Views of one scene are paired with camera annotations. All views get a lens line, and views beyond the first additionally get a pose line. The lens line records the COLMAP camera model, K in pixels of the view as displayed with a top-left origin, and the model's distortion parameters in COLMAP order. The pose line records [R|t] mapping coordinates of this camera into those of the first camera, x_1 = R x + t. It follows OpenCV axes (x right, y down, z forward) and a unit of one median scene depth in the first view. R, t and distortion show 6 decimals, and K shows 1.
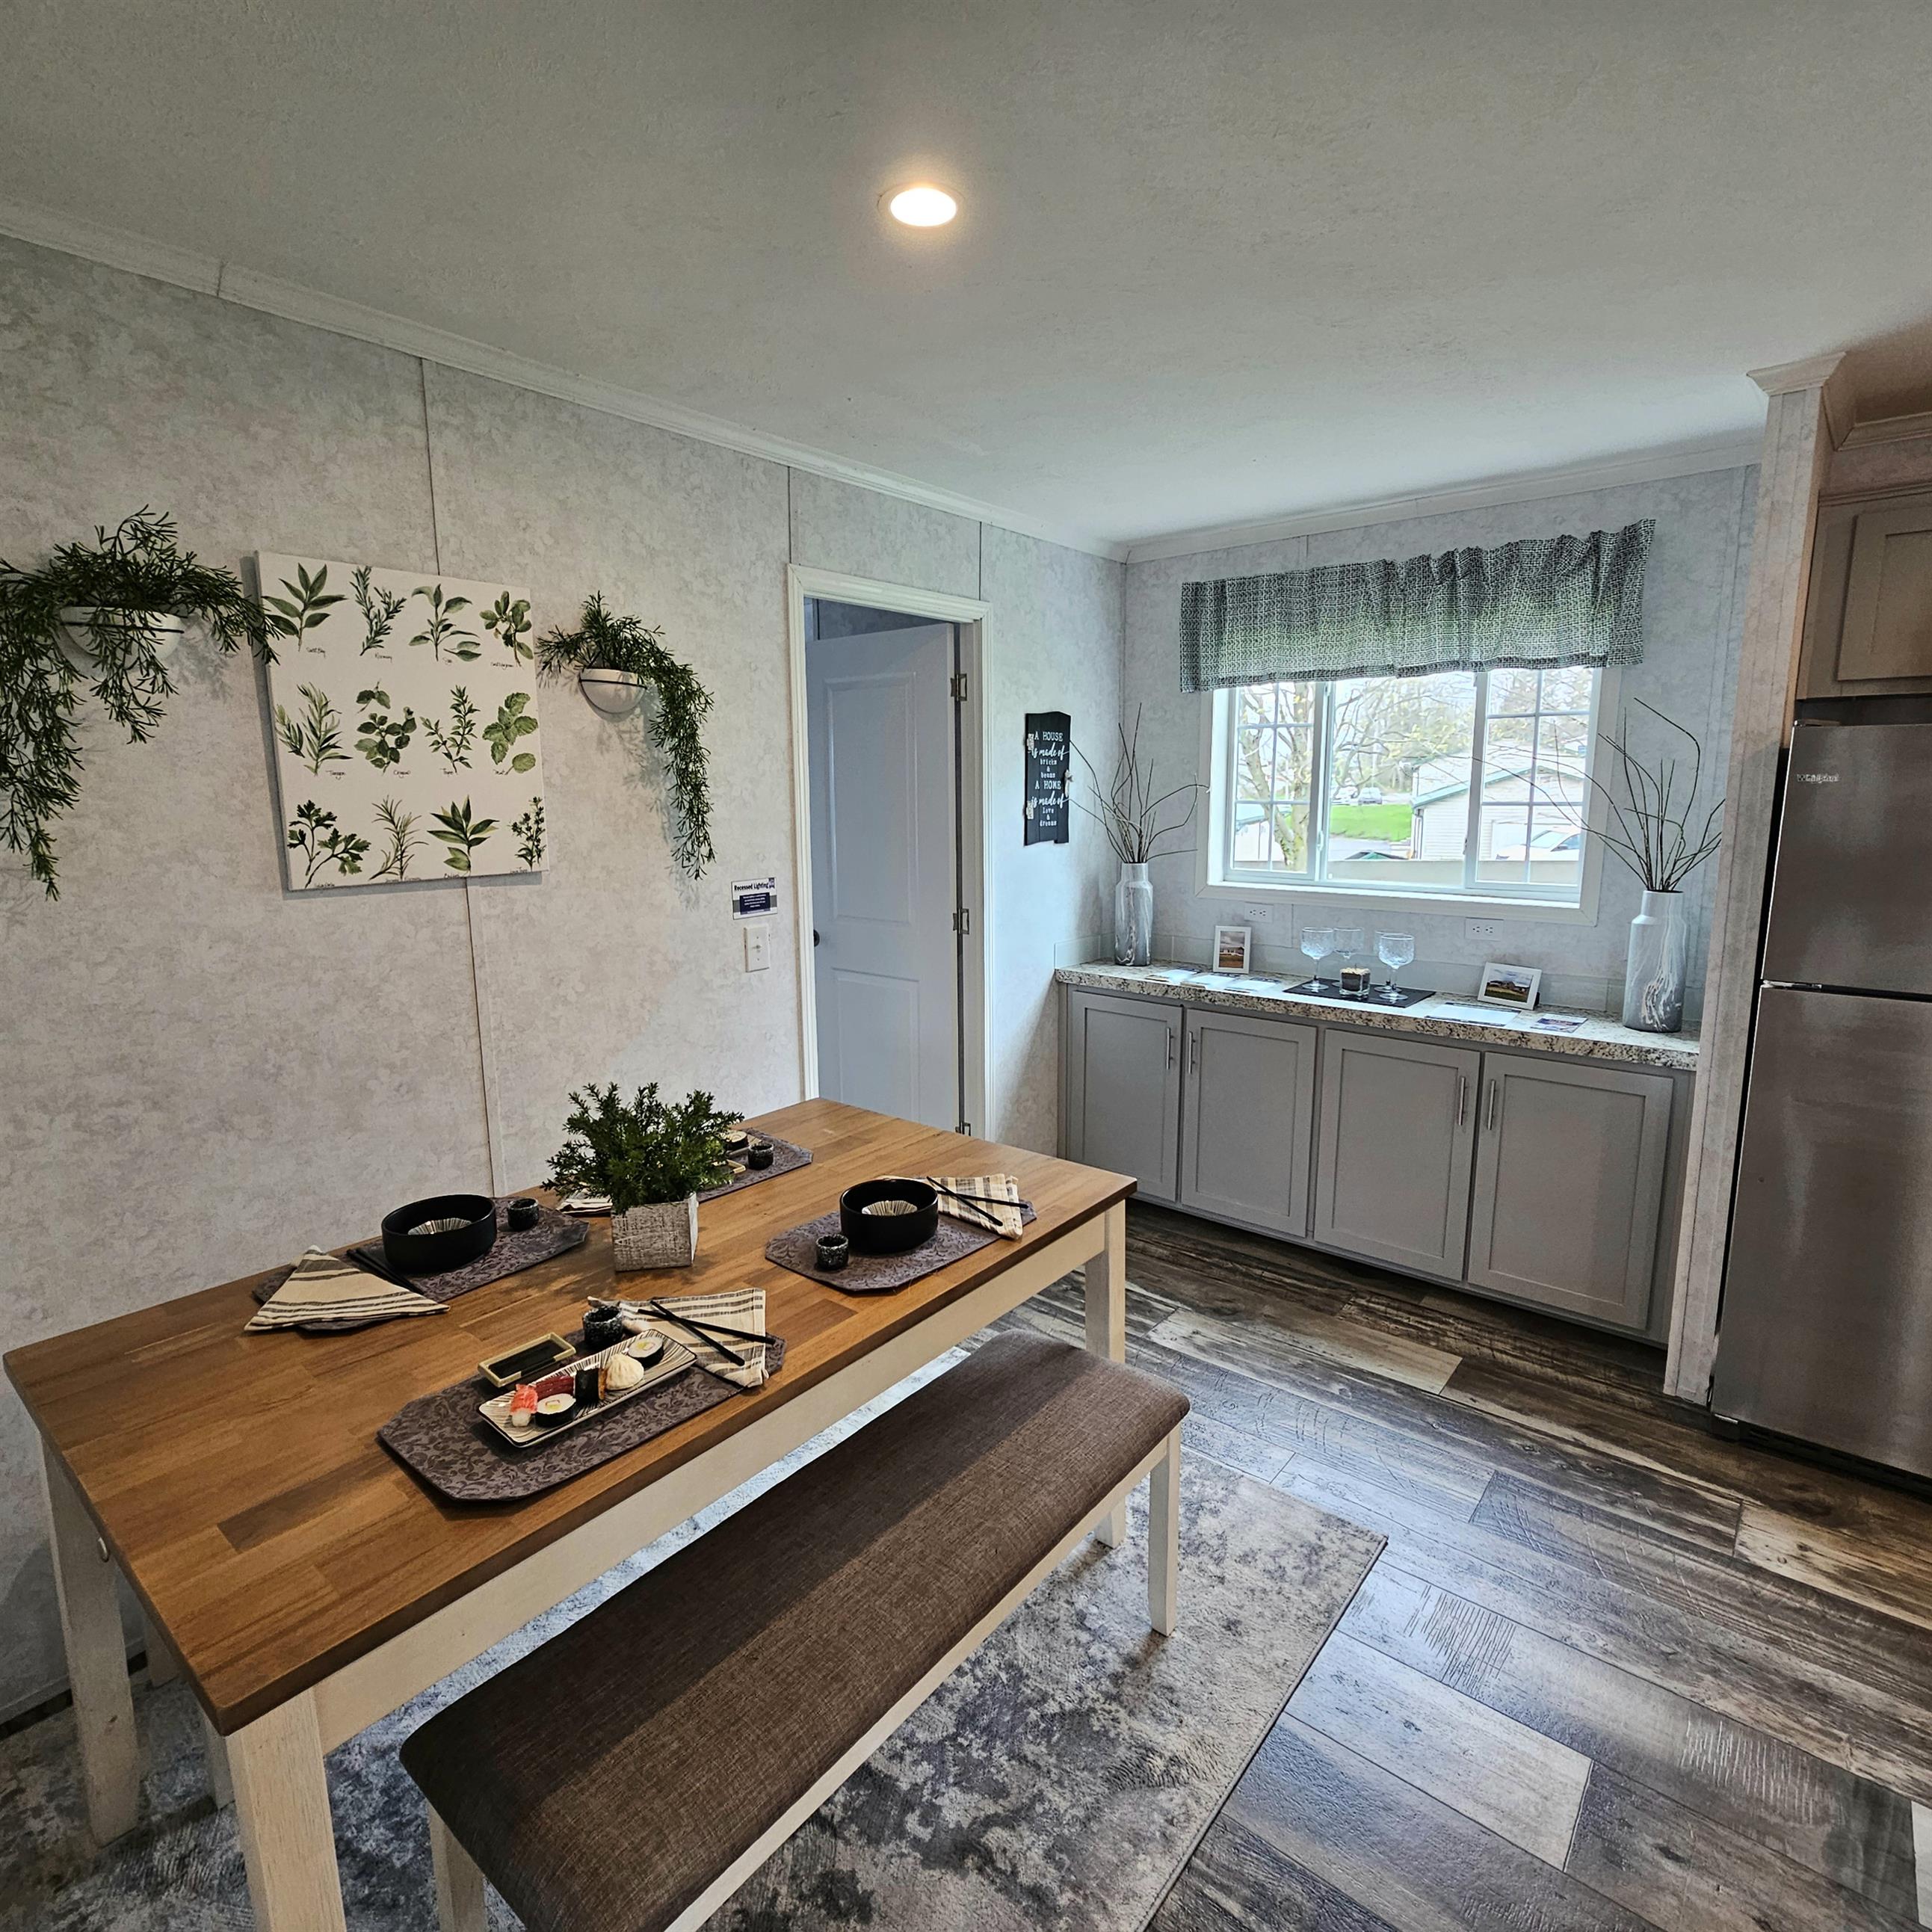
lens RADIAL K [[1049.6, 0, 971.8], [0, 1049.6, 955.9], [0, 0, 1]] dist [0.001626, -0.000795]
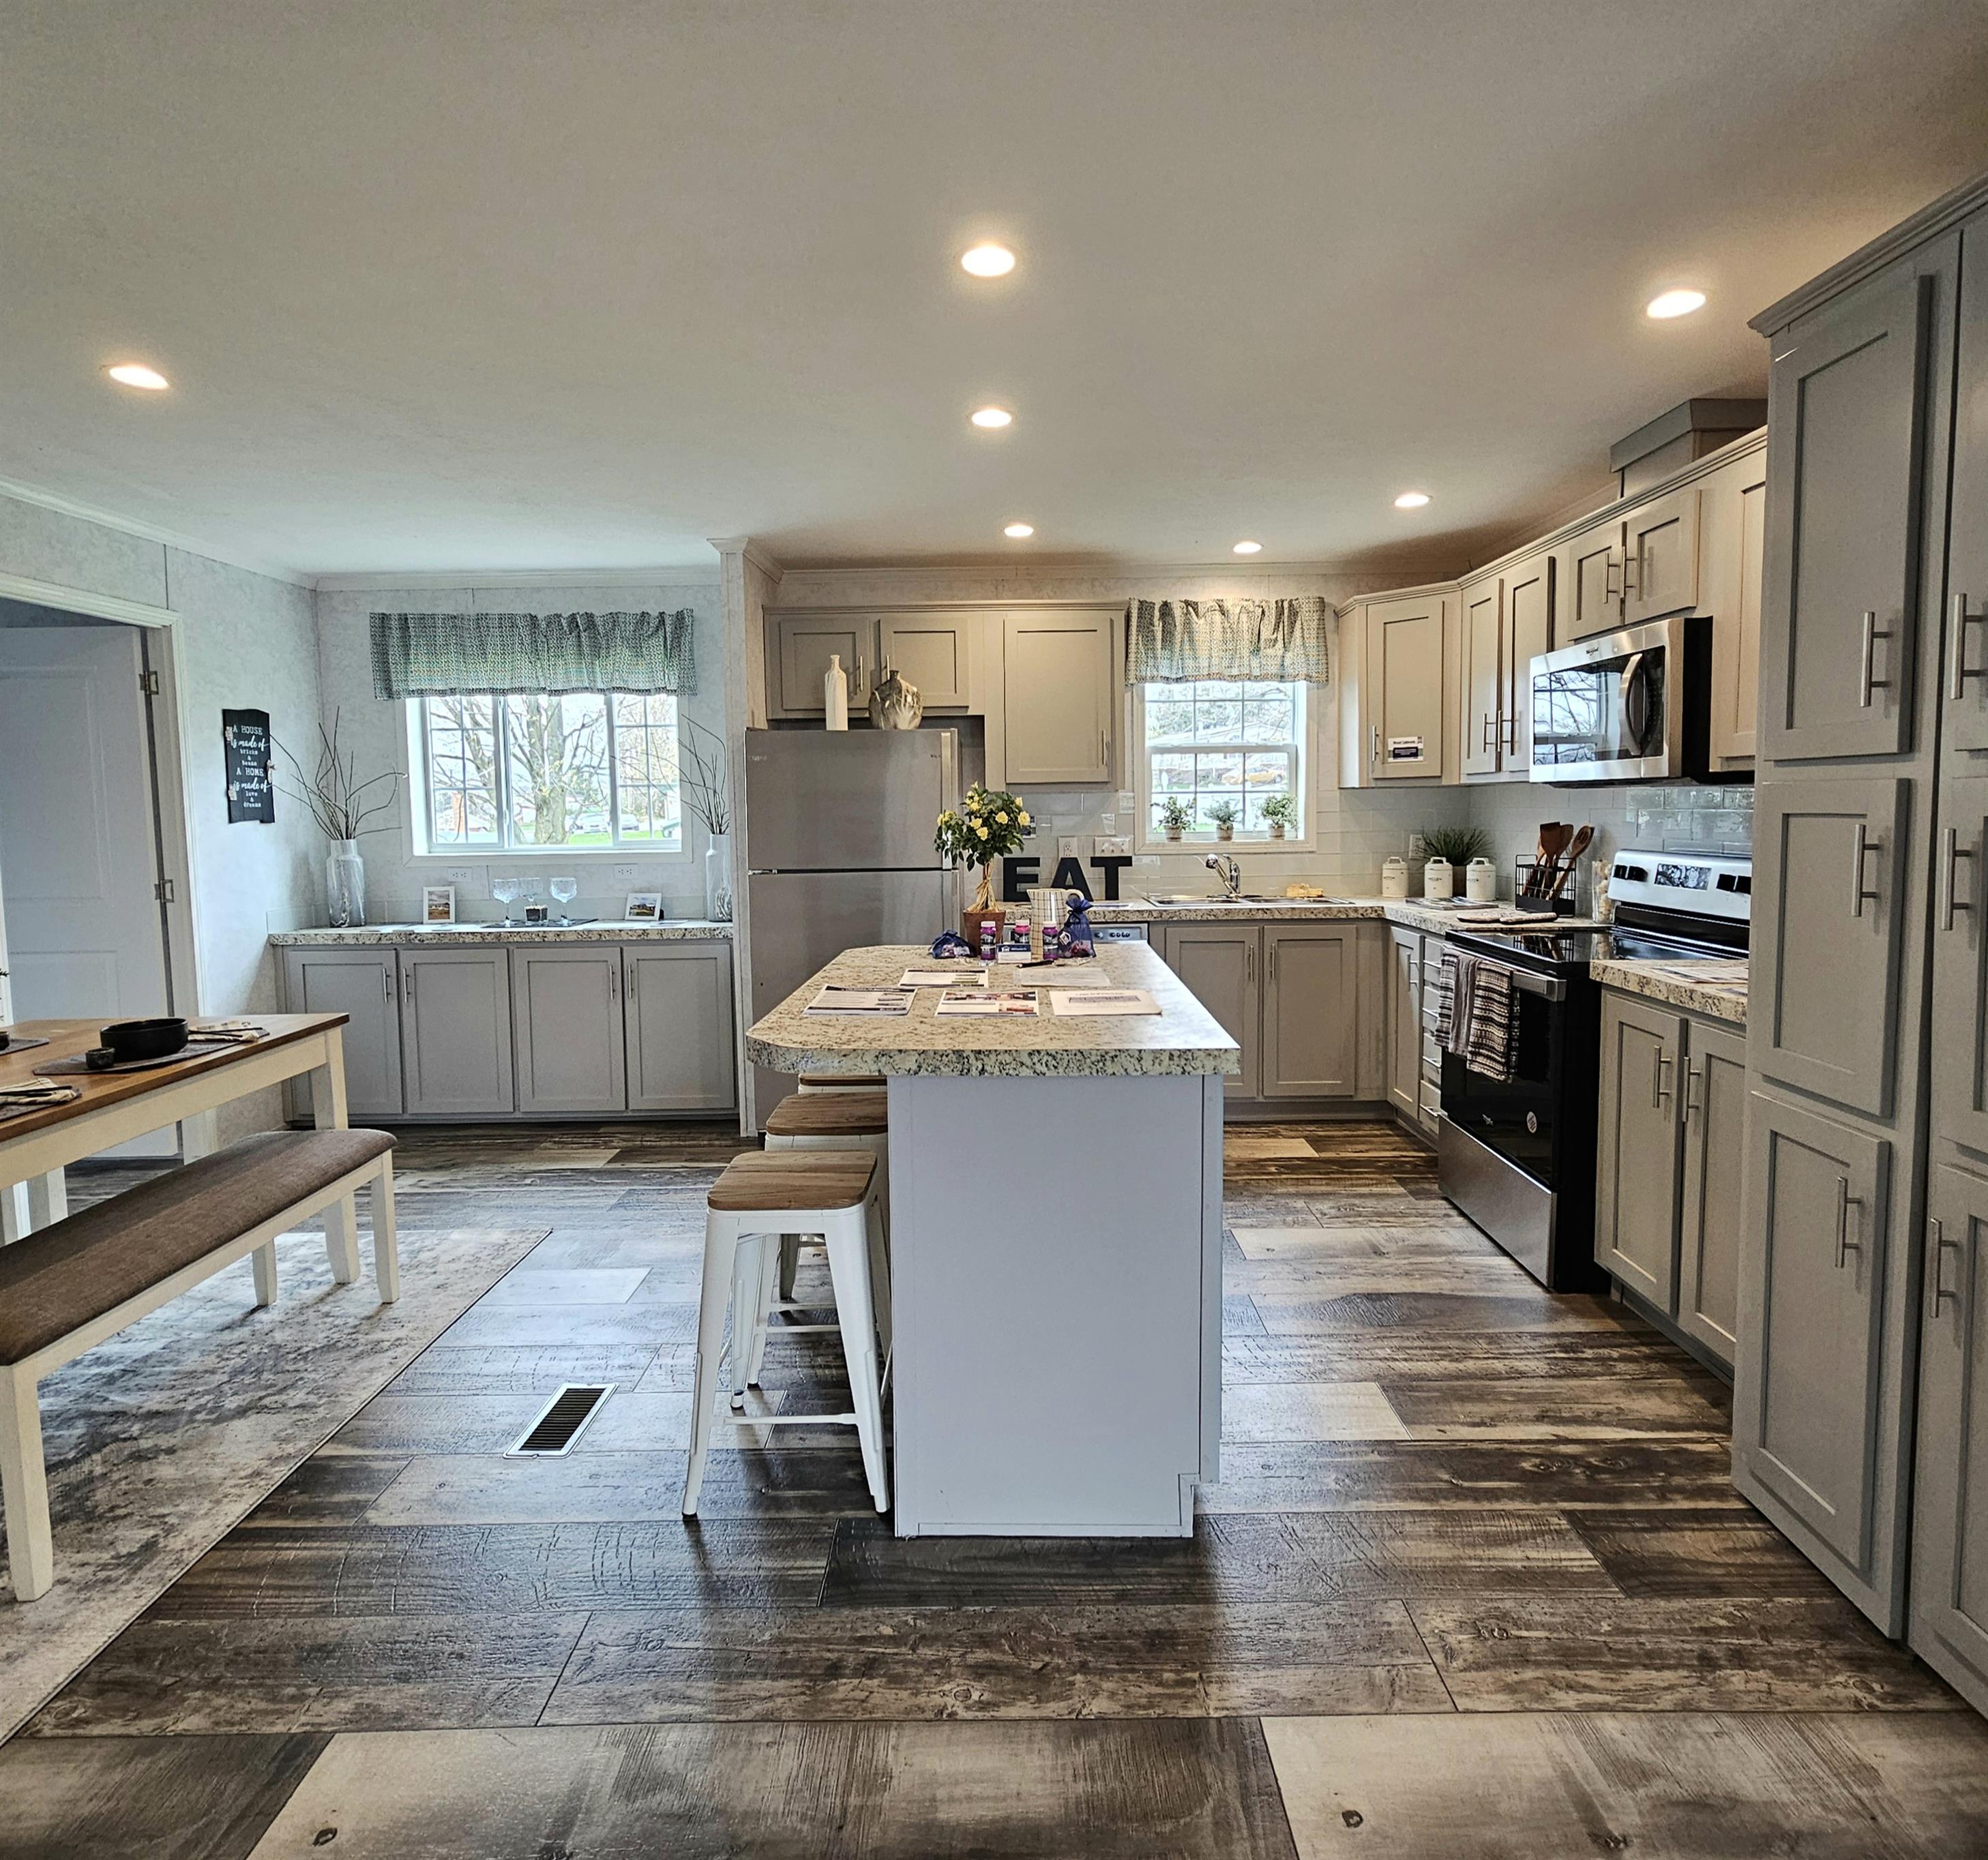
lens RADIAL K [[1079.7, 0, 999.1], [0, 1079.7, 876.9], [0, 0, 1]] dist [0.002608, -0.000711]
pose [[0.773197, -0.048831, 0.632283, -0.064430], [0.114546, 0.991386, -0.063509, 0.164494], [-0.623735, 0.121531, 0.772130, -0.562449]]
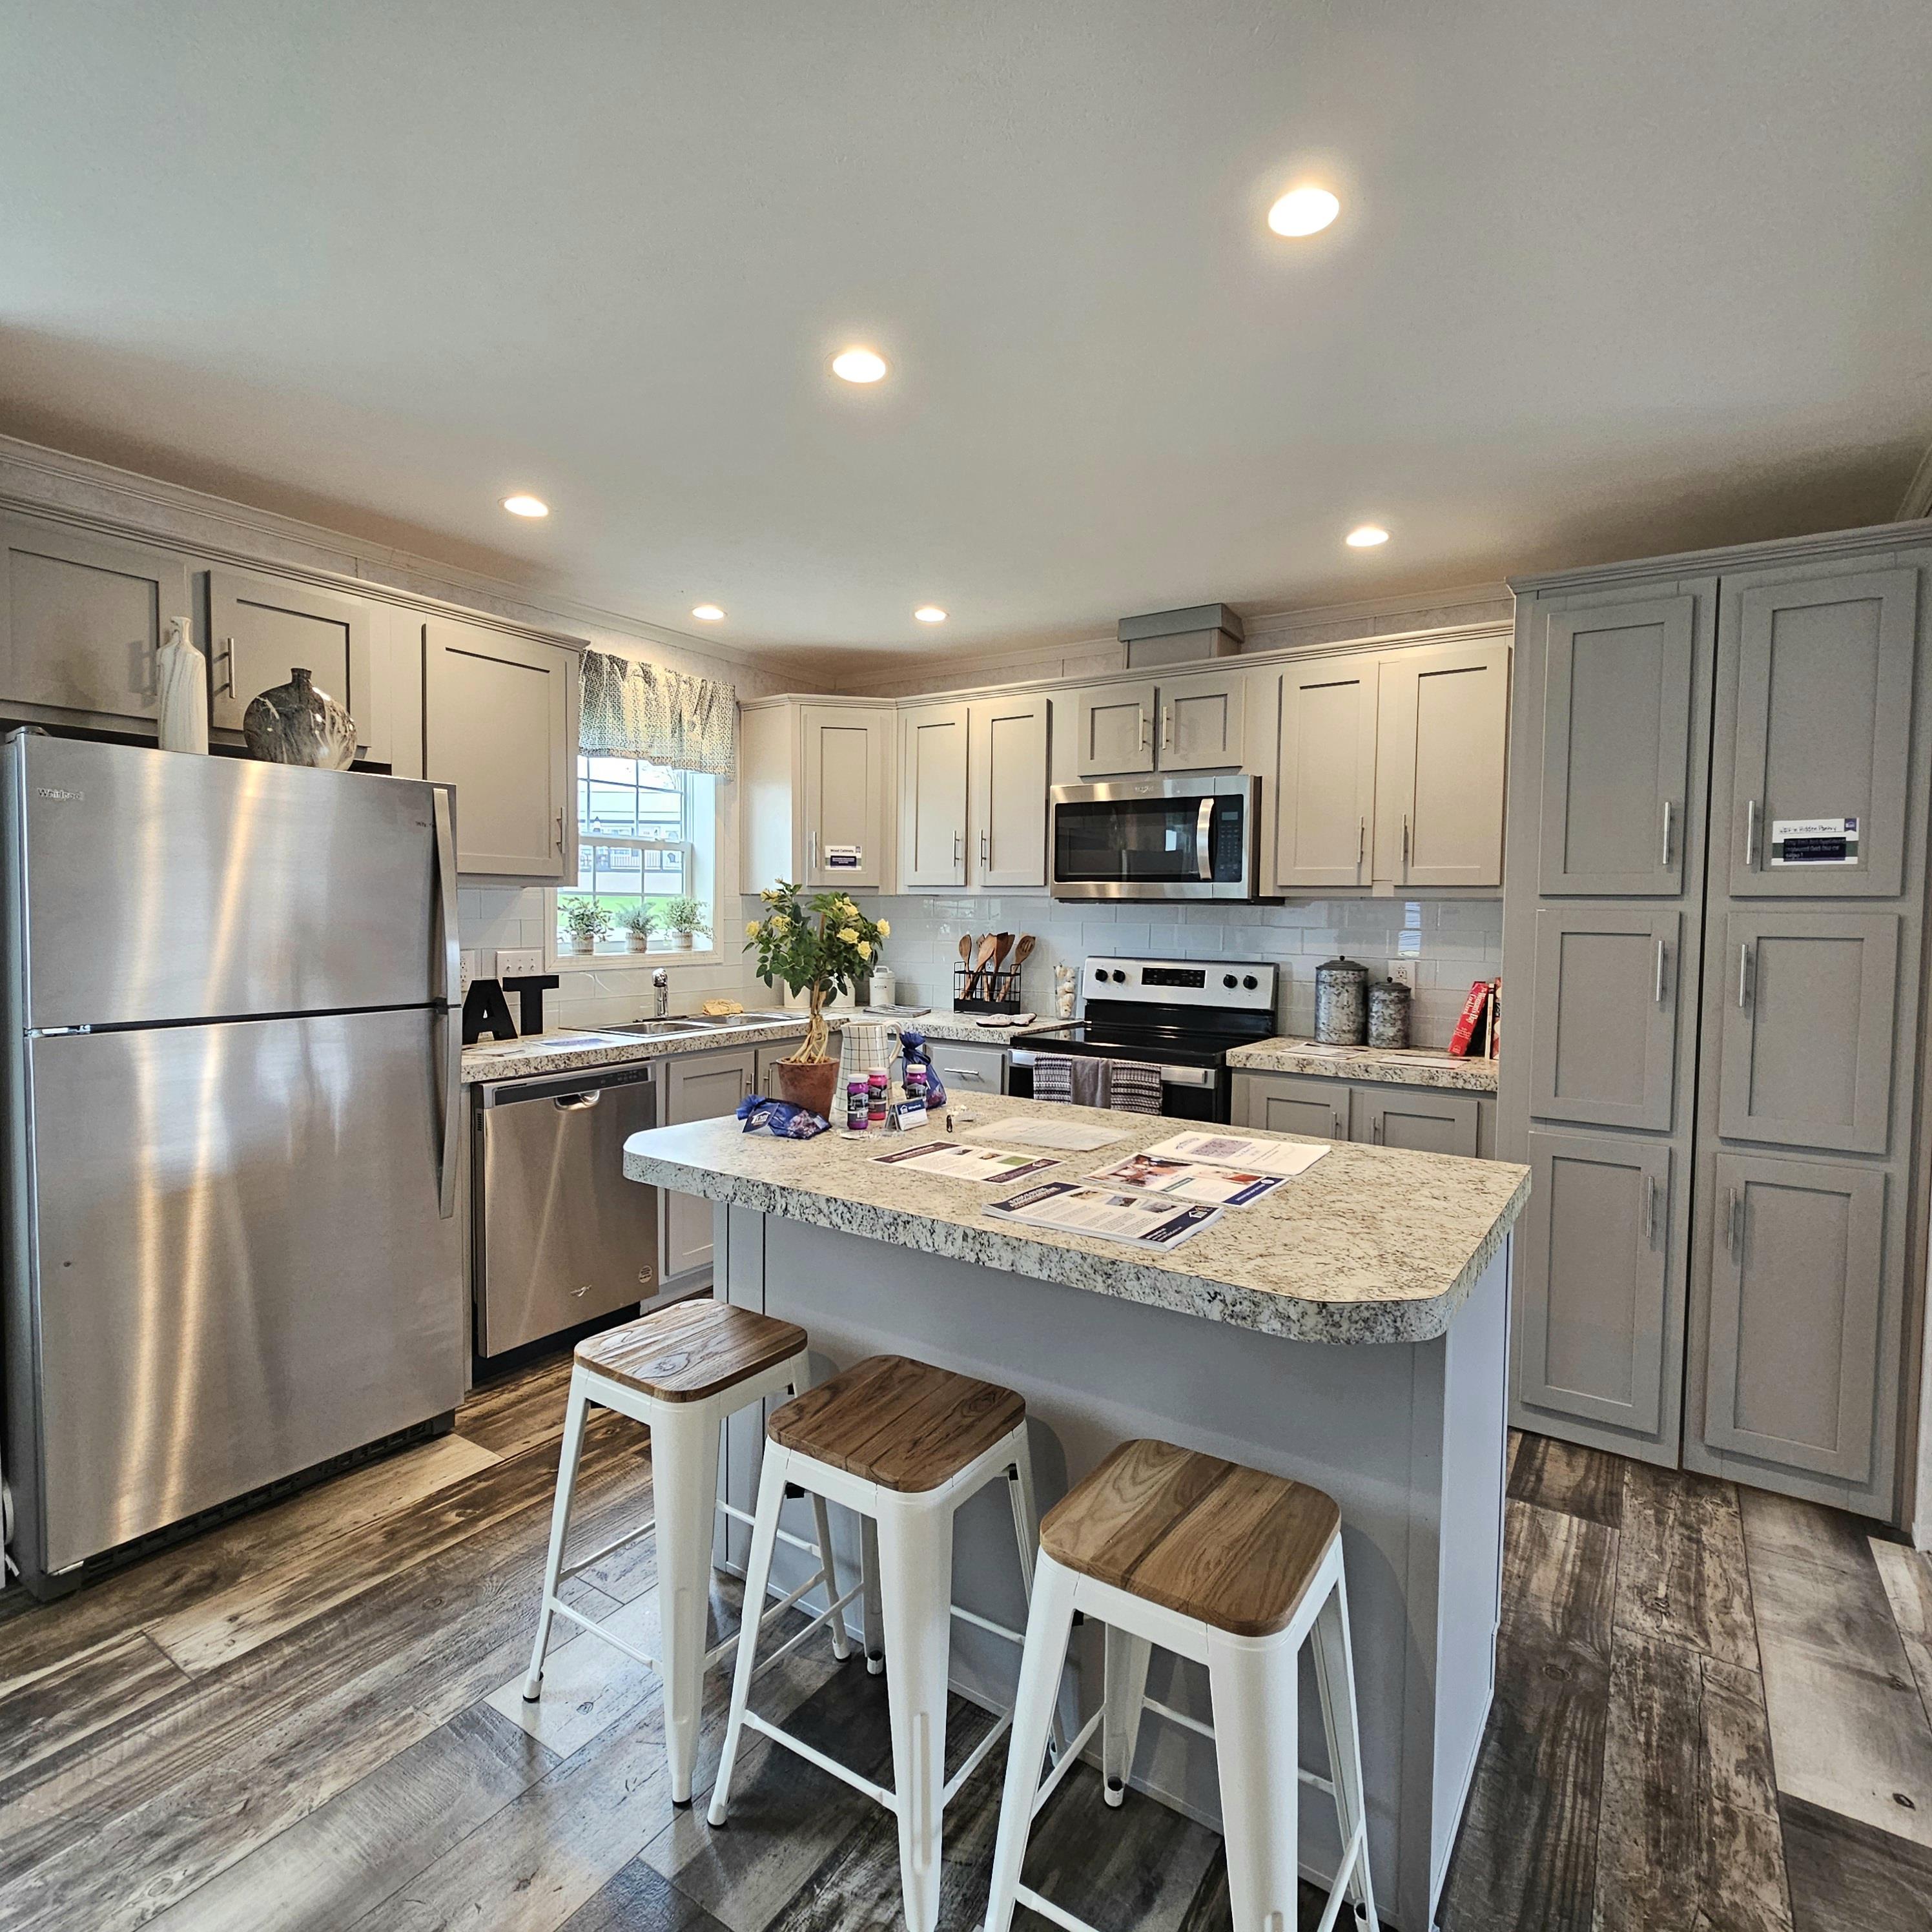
lens RADIAL K [[1049.6, 0, 971.8], [0, 1049.6, 955.9], [0, 0, 1]] dist [0.001626, -0.000795]
pose [[-0.106039, -0.041693, 0.993488, -0.133676], [0.150603, 0.986921, 0.057492, 0.023957], [-0.982891, 0.155719, -0.098373, 0.275286]]
